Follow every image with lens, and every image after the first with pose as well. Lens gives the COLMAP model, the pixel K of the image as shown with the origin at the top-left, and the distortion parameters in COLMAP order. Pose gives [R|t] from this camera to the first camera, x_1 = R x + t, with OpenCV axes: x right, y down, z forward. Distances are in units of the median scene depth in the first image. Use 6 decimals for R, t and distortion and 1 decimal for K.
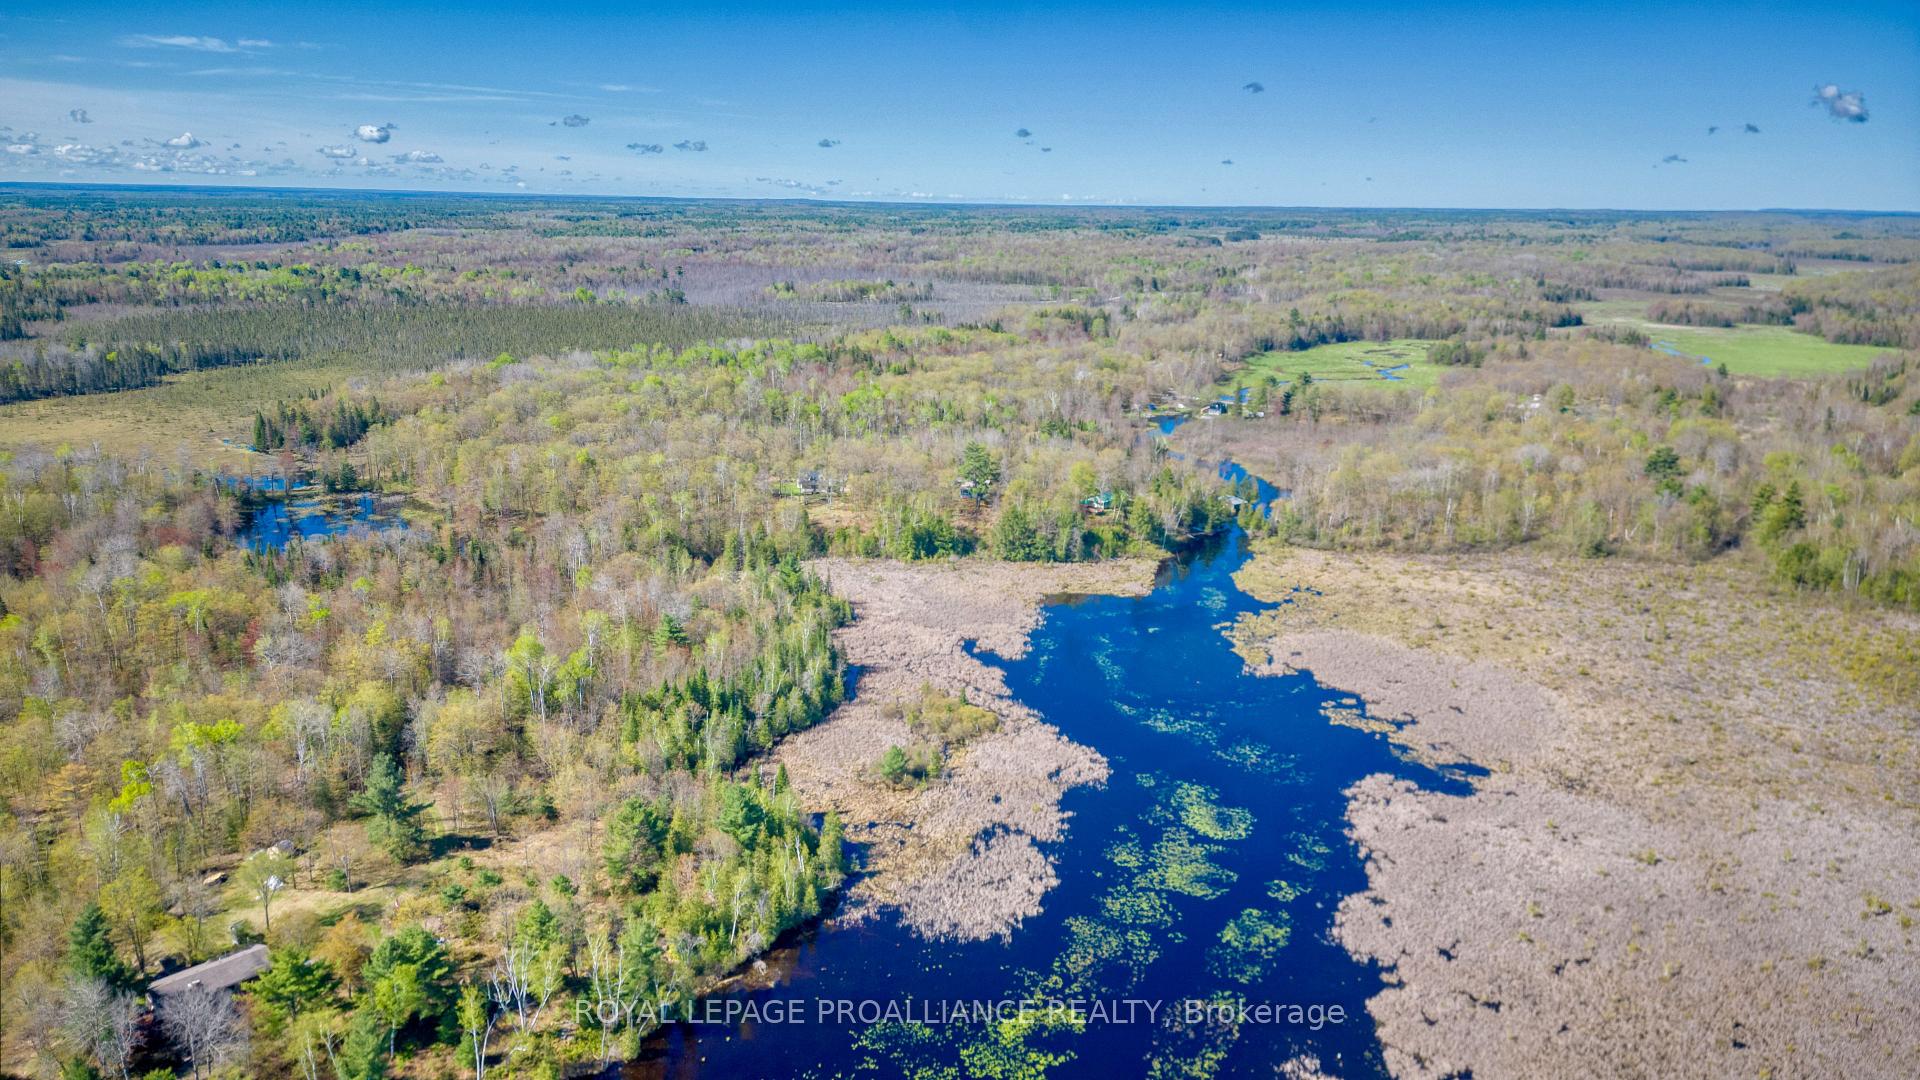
lens RADIAL K [[1354.1, 0, 961.9], [0, 1354.1, 531.7], [0, 0, 1]] dist [0.084424, -0.087171]
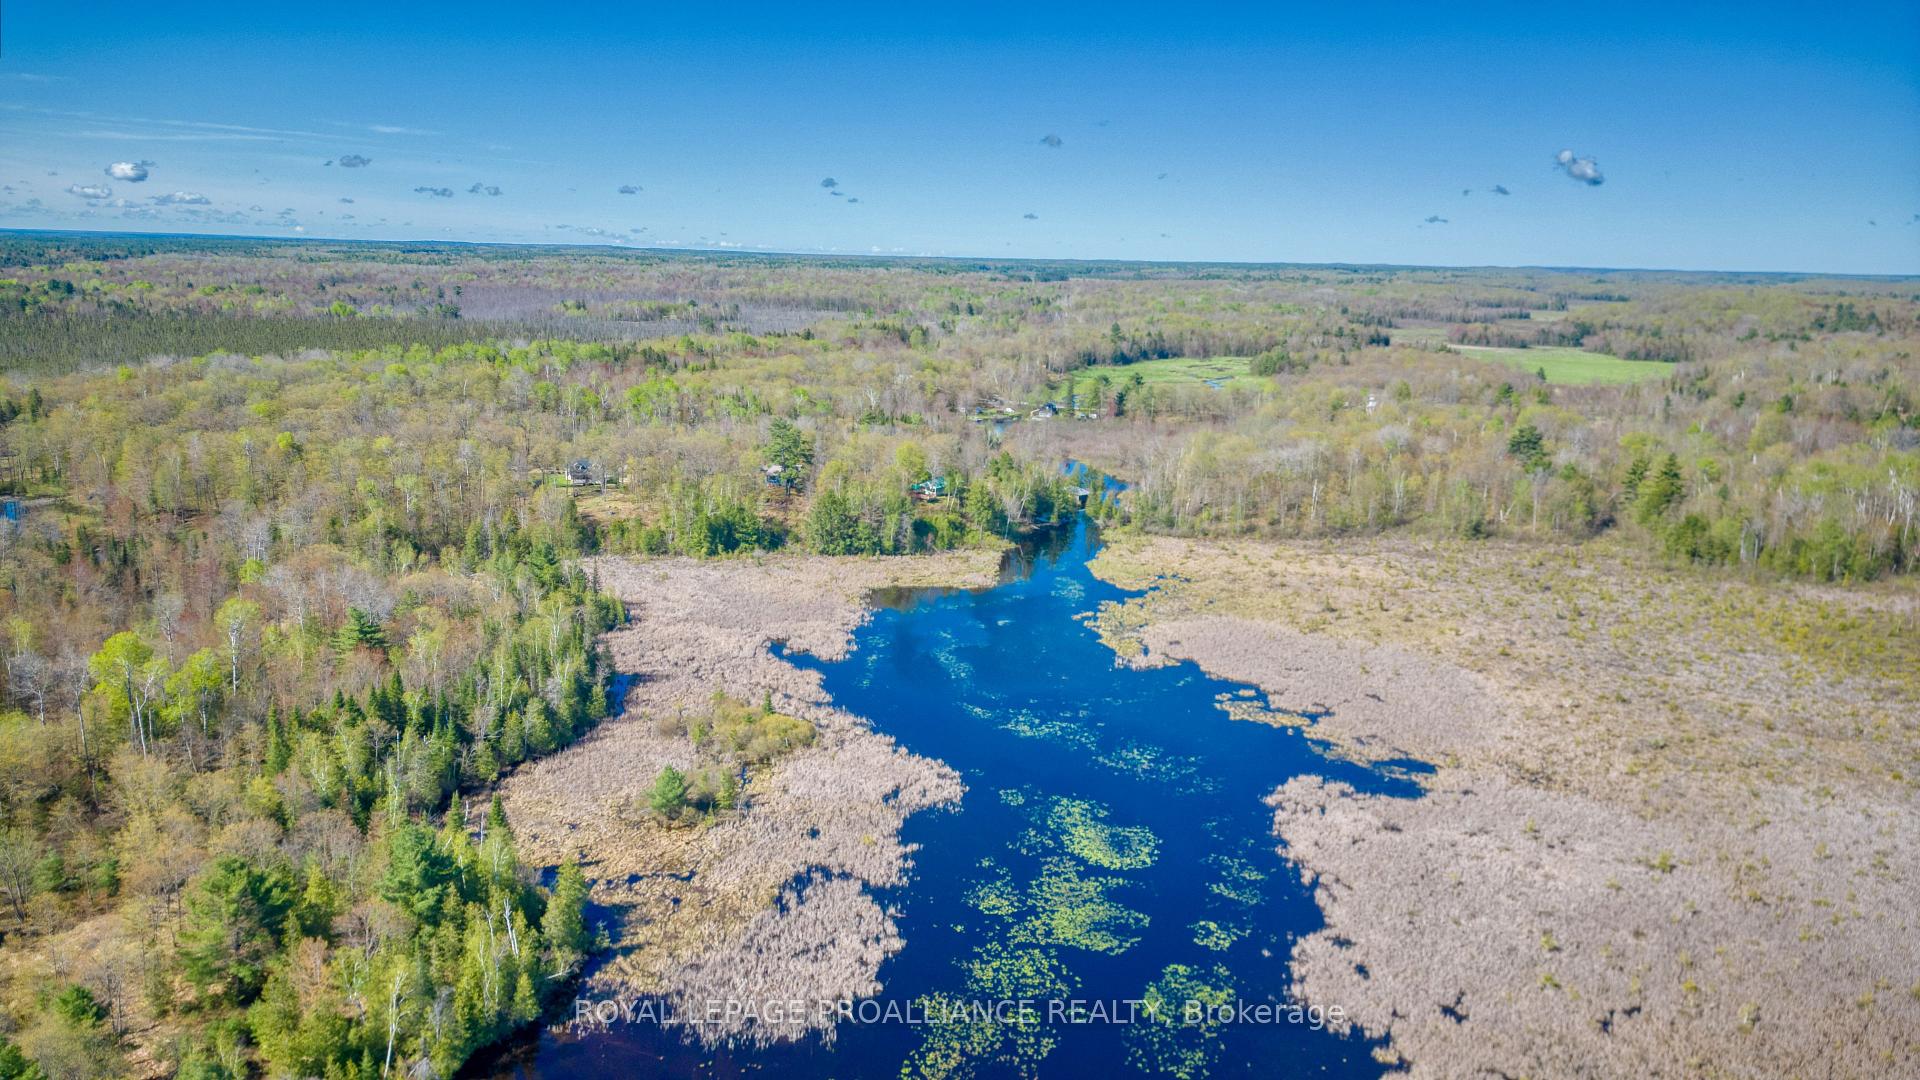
lens RADIAL K [[1354.1, 0, 968.8], [0, 1354.1, 535.4], [0, 0, 1]] dist [0.084424, -0.087171]
pose [[0.990007, -0.019062, 0.139727, 0.007205], [0.023707, 0.999218, -0.031657, 0.048696], [-0.139014, 0.034653, 0.989684, 0.202575]]
